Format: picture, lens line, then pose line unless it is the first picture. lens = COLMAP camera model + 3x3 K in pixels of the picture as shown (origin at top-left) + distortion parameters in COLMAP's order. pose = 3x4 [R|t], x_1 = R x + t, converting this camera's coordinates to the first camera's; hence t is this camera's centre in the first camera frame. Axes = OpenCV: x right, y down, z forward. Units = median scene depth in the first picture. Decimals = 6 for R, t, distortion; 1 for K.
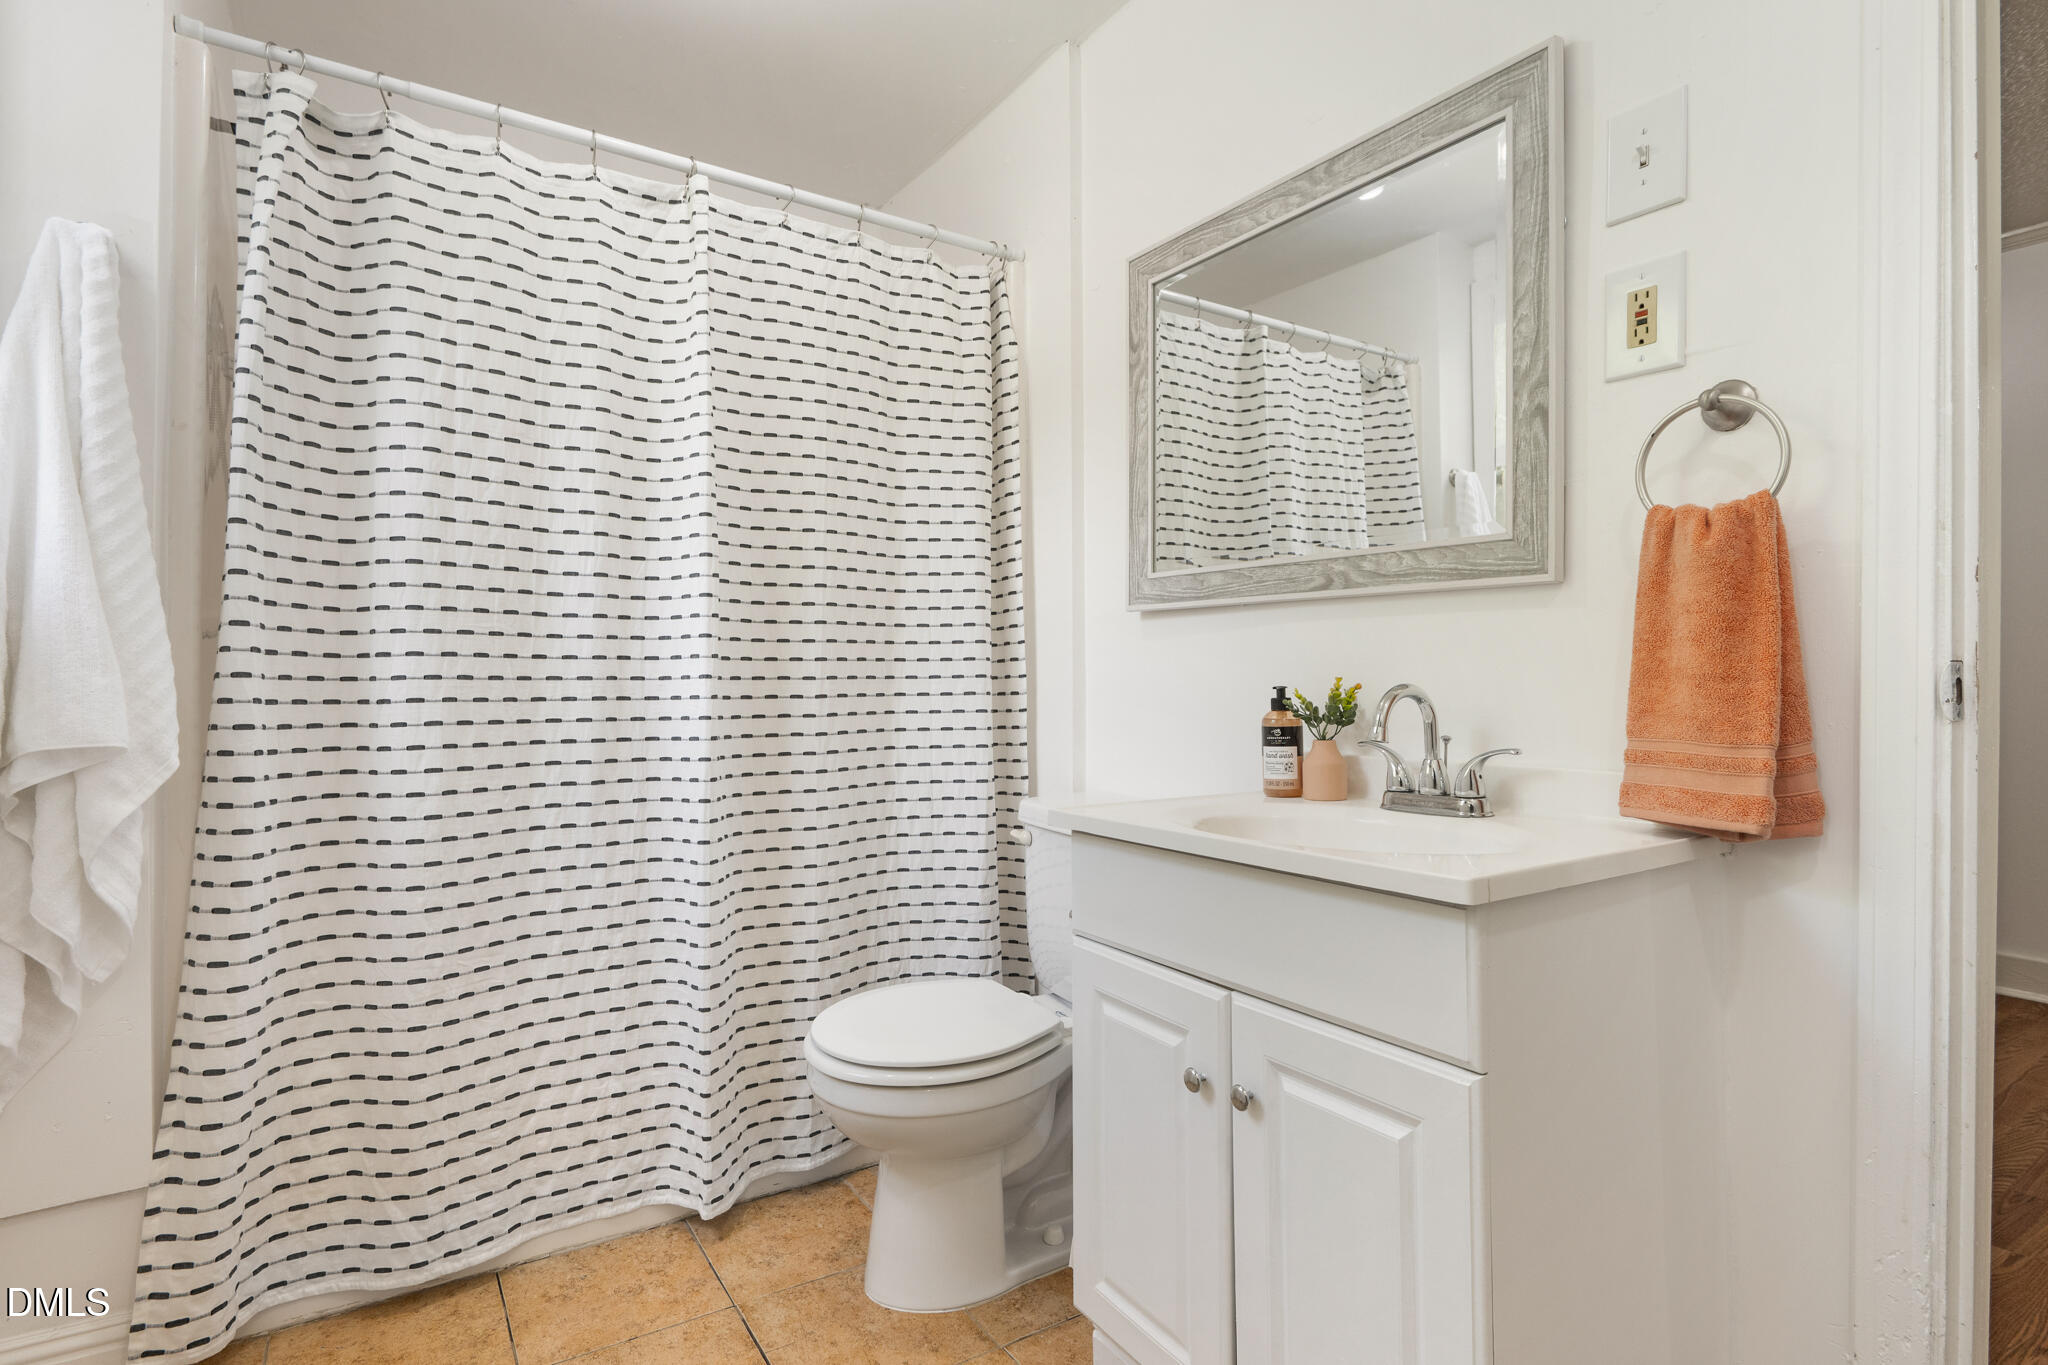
lens RADIAL K [[1002.4, 0, 1024.0], [0, 1002.4, 682.5], [0, 0, 1]] dist [0.000585, -0.008201]
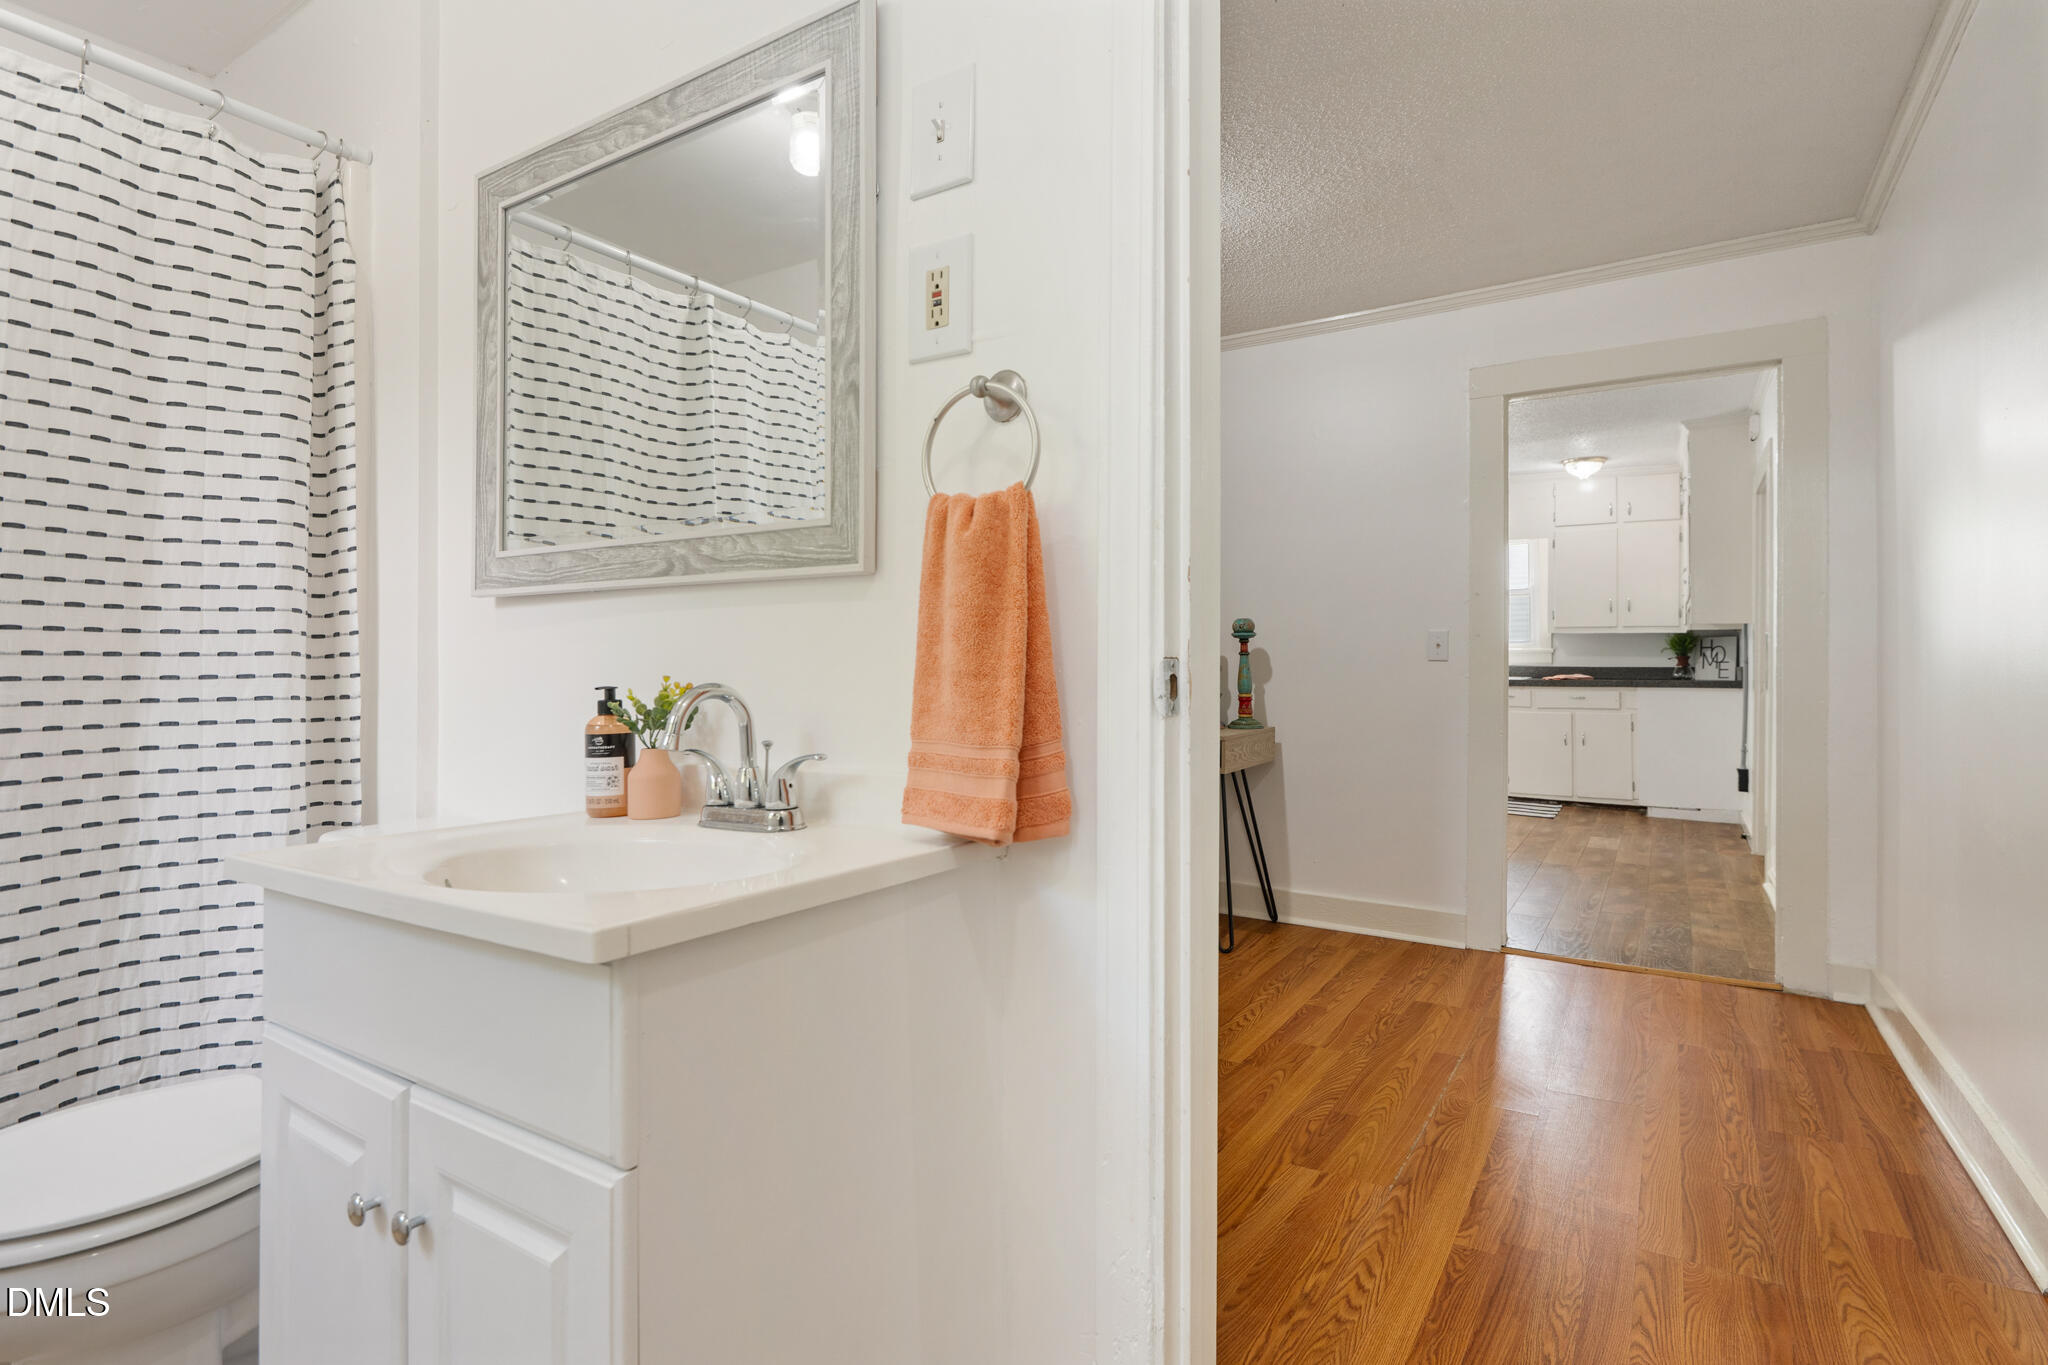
lens RADIAL K [[1011.2, 0, 1025.8], [0, 1011.2, 667.4], [0, 0, 1]] dist [0.000213, -0.007846]
pose [[0.911978, -0.001077, 0.410238, 0.248419], [0.006325, 0.999915, -0.011436, -0.000437], [-0.410191, 0.013024, 0.911907, 0.073997]]
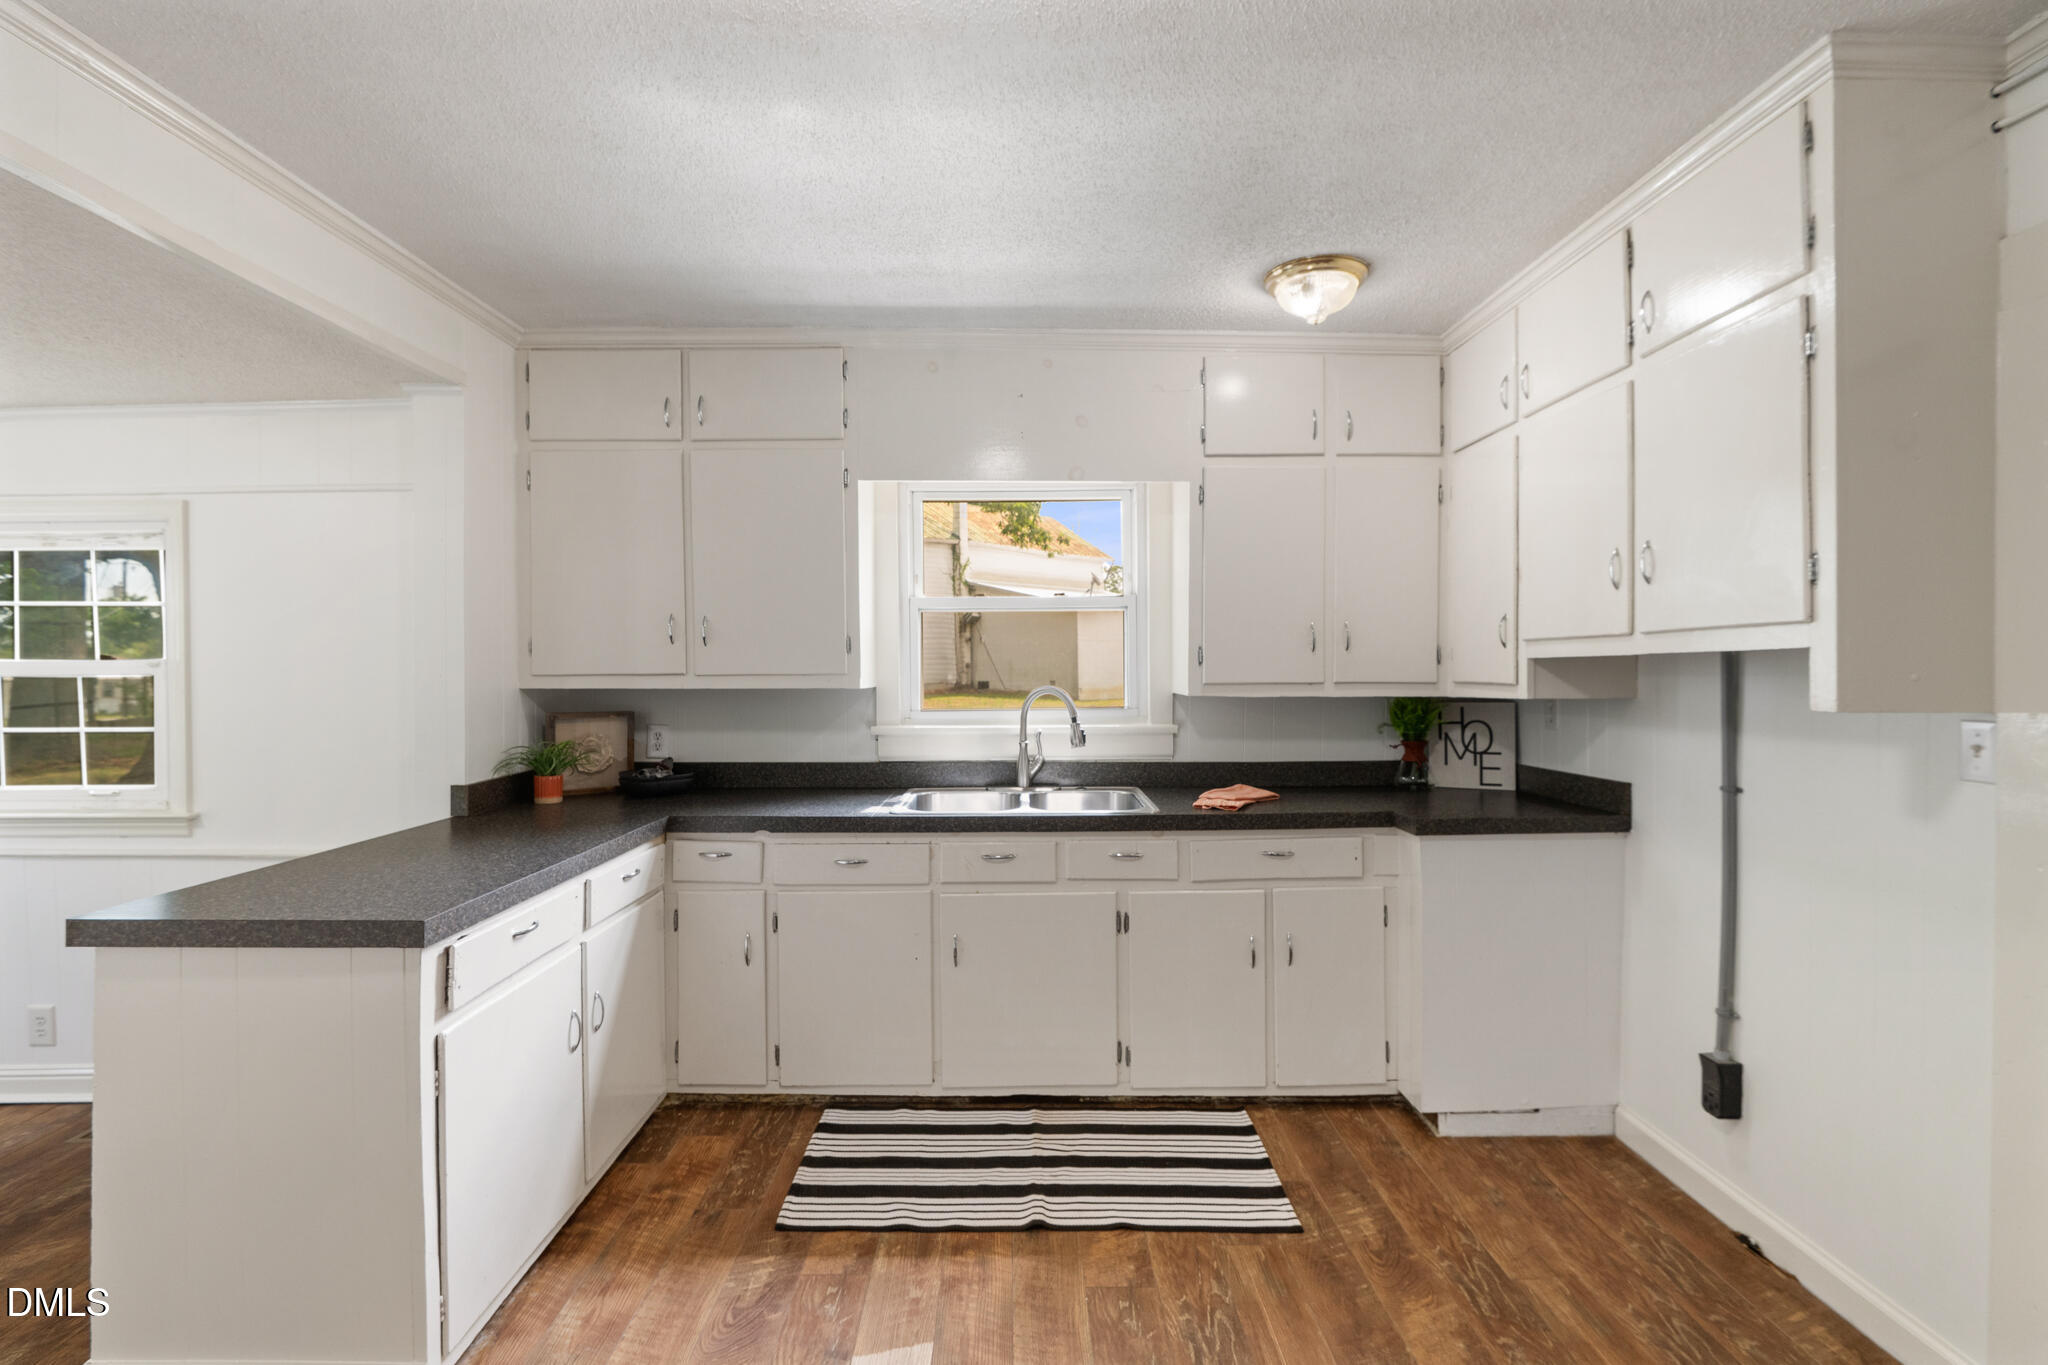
lens RADIAL K [[930.7, 0, 1029.8], [0, 930.7, 668.9], [0, 0, 1]] dist [0.001896, -0.007783]
pose [[0.538936, -0.003631, 0.842339, 0.536823], [0.016872, 0.999837, -0.006485, -0.030415], [-0.842178, 0.017707, 0.538909, 0.384778]]
